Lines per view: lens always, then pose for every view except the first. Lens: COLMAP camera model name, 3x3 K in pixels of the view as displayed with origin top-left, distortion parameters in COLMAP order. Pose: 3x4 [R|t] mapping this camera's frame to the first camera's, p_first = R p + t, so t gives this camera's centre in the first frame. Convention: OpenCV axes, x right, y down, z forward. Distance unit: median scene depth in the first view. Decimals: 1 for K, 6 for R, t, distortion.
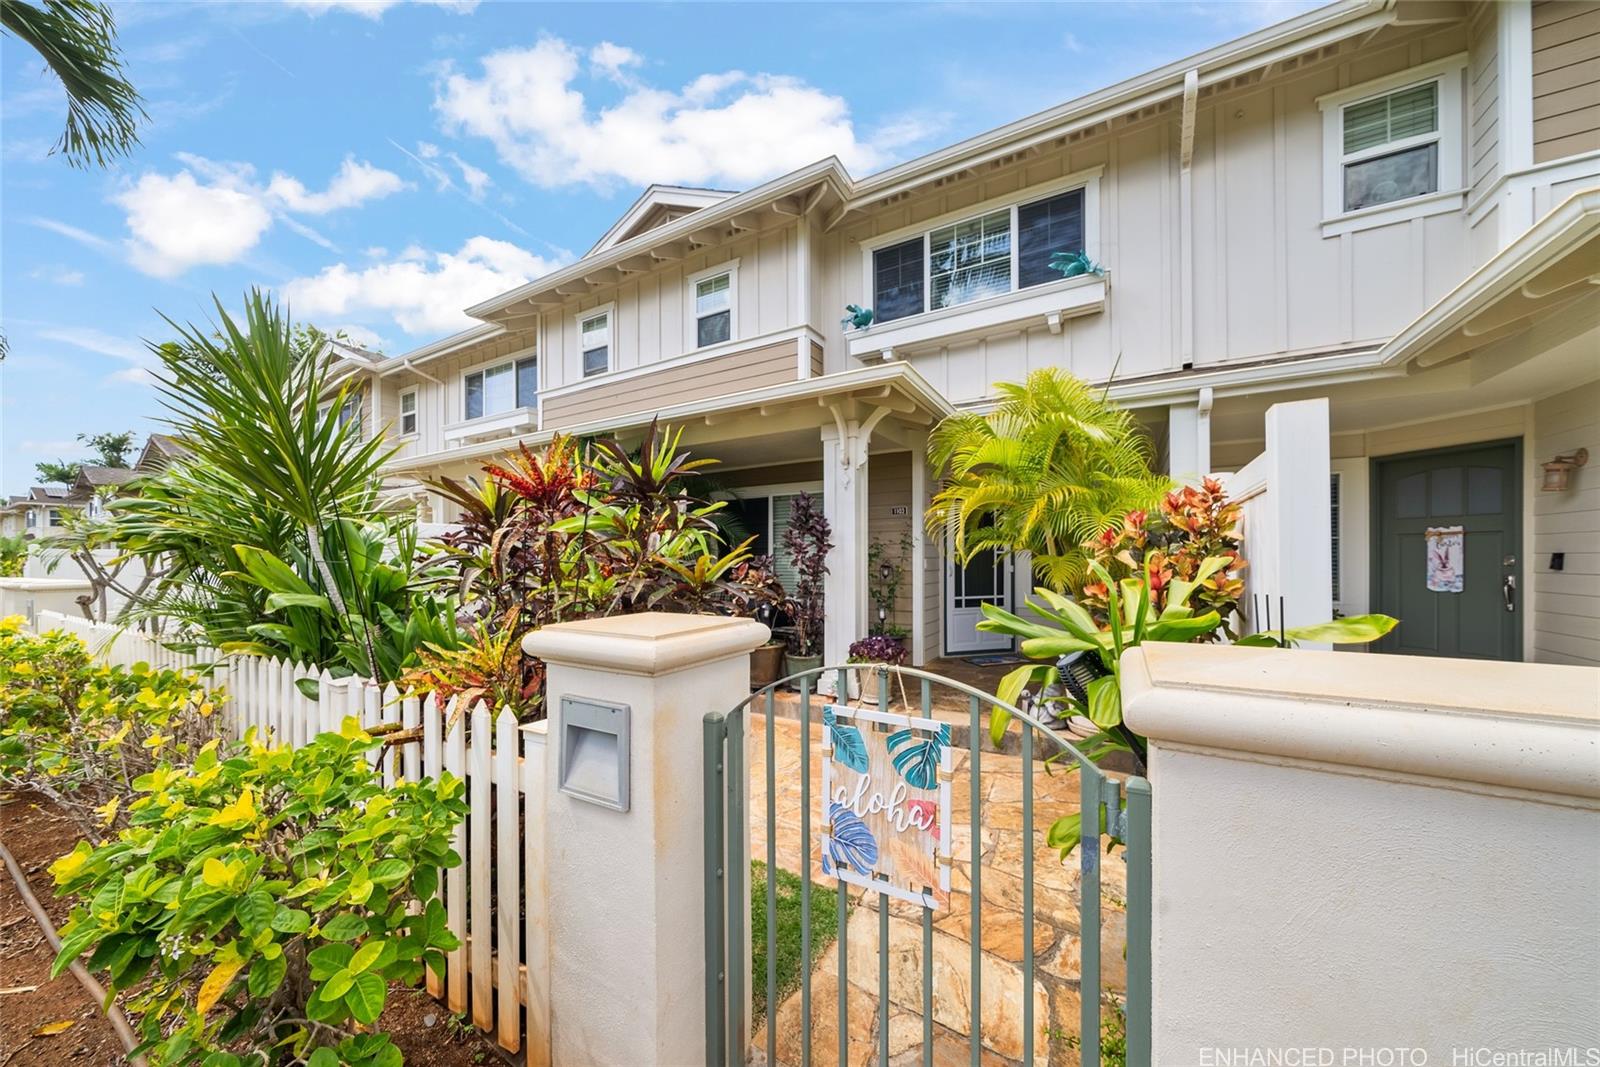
lens RADIAL K [[555.3, 0, 800.7], [0, 555.3, 562.0], [0, 0, 1]] dist [-0.005992, 0.000412]
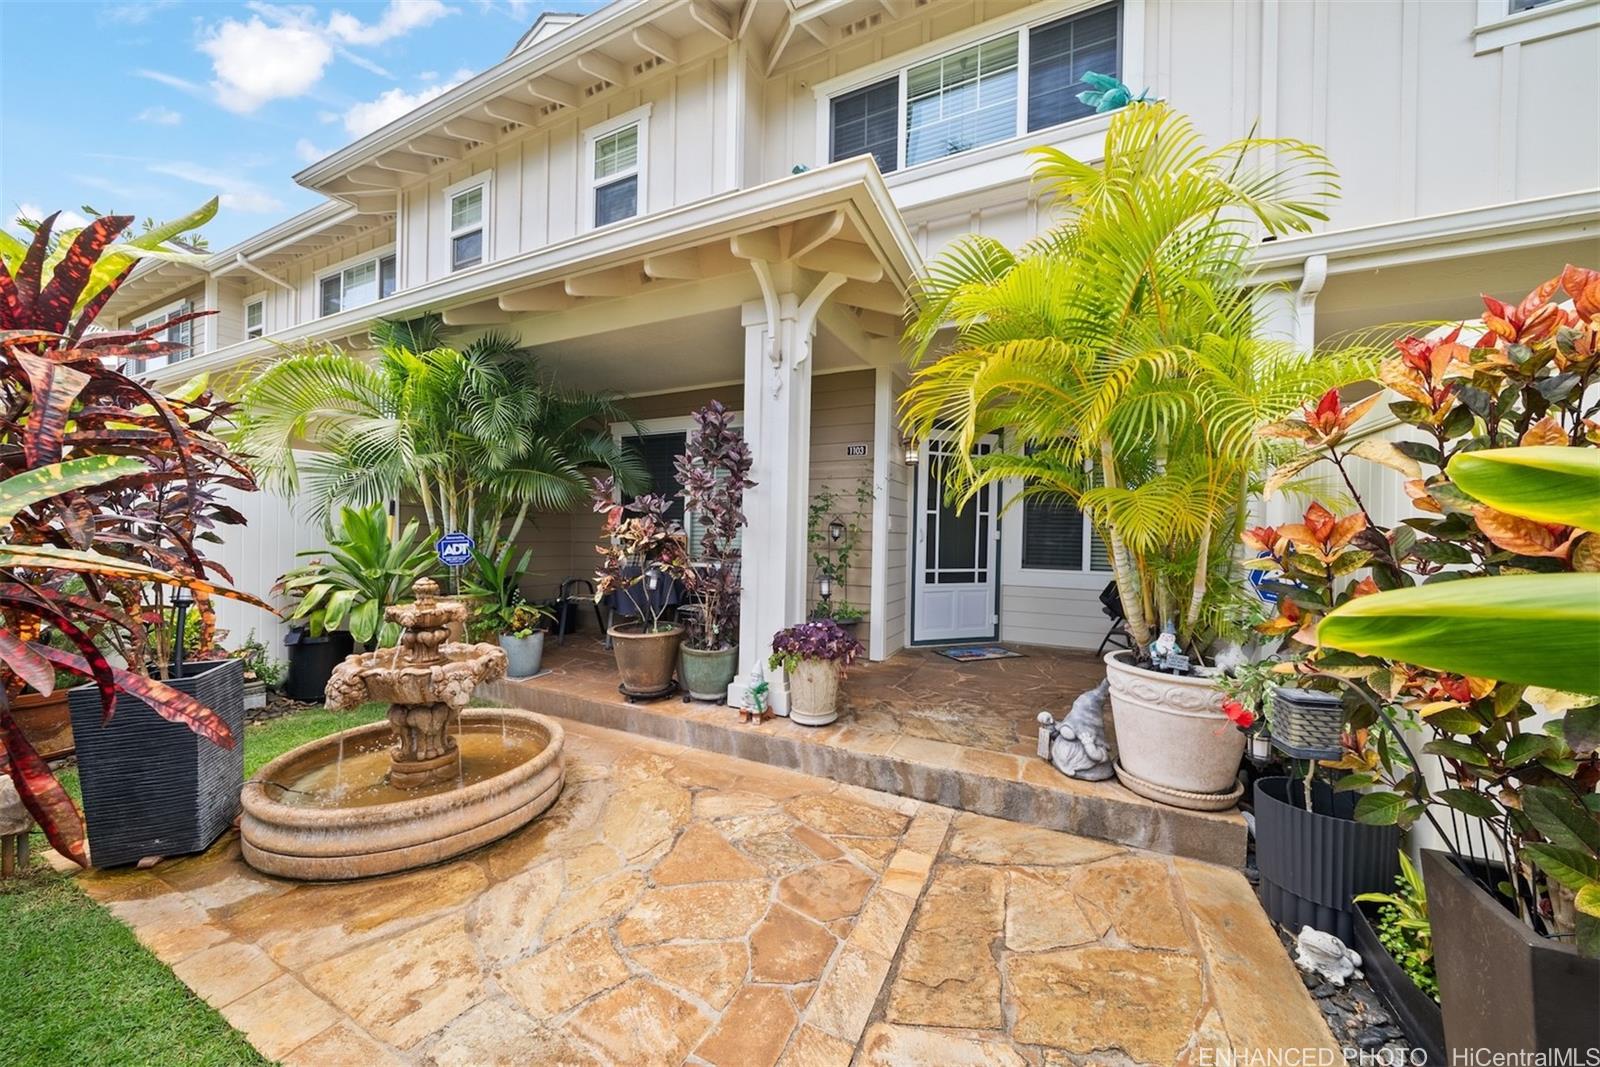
lens RADIAL K [[555.3, 0, 795.9], [0, 555.3, 537.1], [0, 0, 1]] dist [-0.005992, 0.000412]
pose [[0.997683, 0.026412, 0.062702, 0.062656], [-0.026200, 0.999648, -0.004196, 0.033722], [-0.062791, 0.002544, 0.998023, 0.311455]]
